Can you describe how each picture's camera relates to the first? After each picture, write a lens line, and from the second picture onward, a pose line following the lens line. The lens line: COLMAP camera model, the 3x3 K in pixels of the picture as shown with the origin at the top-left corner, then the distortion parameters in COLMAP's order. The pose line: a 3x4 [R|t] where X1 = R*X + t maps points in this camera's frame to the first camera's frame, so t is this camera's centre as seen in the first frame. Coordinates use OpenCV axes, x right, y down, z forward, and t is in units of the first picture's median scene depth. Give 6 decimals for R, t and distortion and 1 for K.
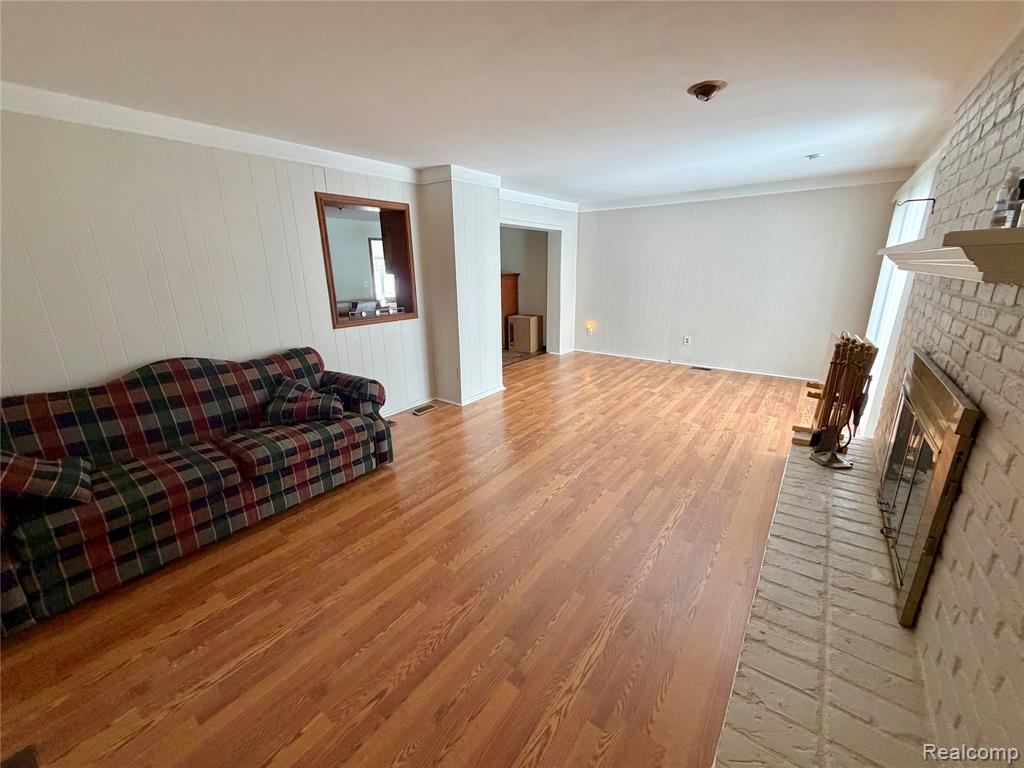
lens RADIAL K [[410.8, 0, 515.1], [0, 410.8, 382.9], [0, 0, 1]] dist [-0.000499, 0.000000]
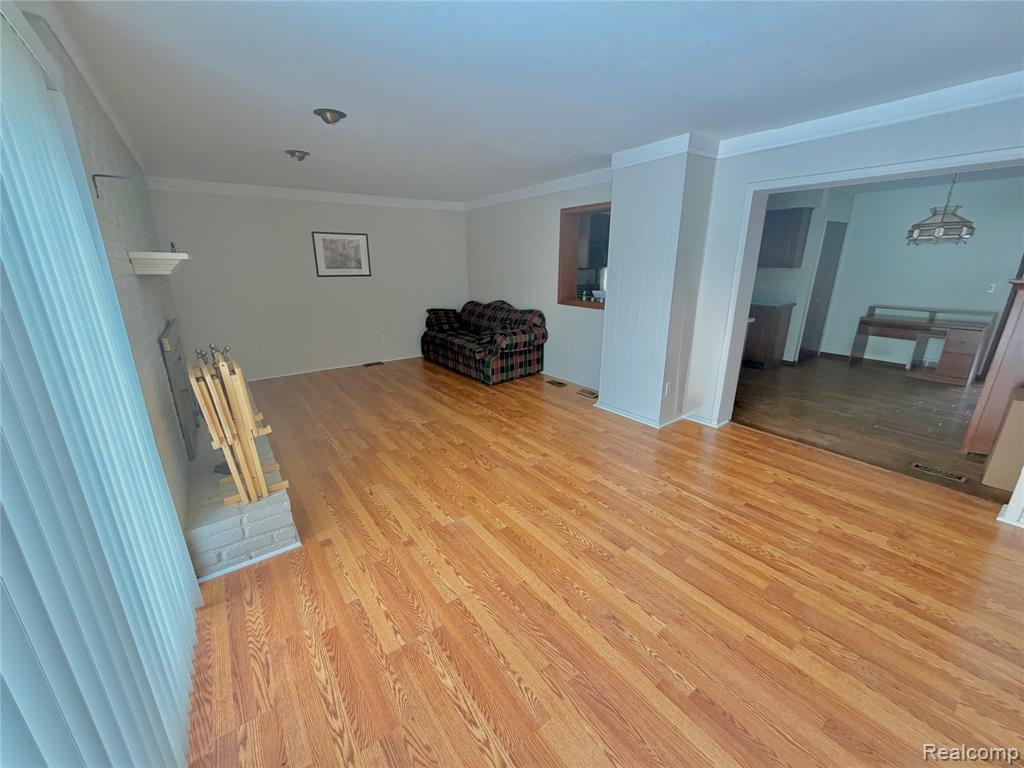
lens RADIAL K [[410.8, 0, 511.2], [0, 410.8, 385.5], [0, 0, 1]] dist [-0.000499, 0.000000]
pose [[-0.303623, 0.295278, -0.905883, 0.873786], [-0.251089, 0.892361, 0.375027, -0.328672], [0.919112, 0.341324, -0.196801, 1.080697]]
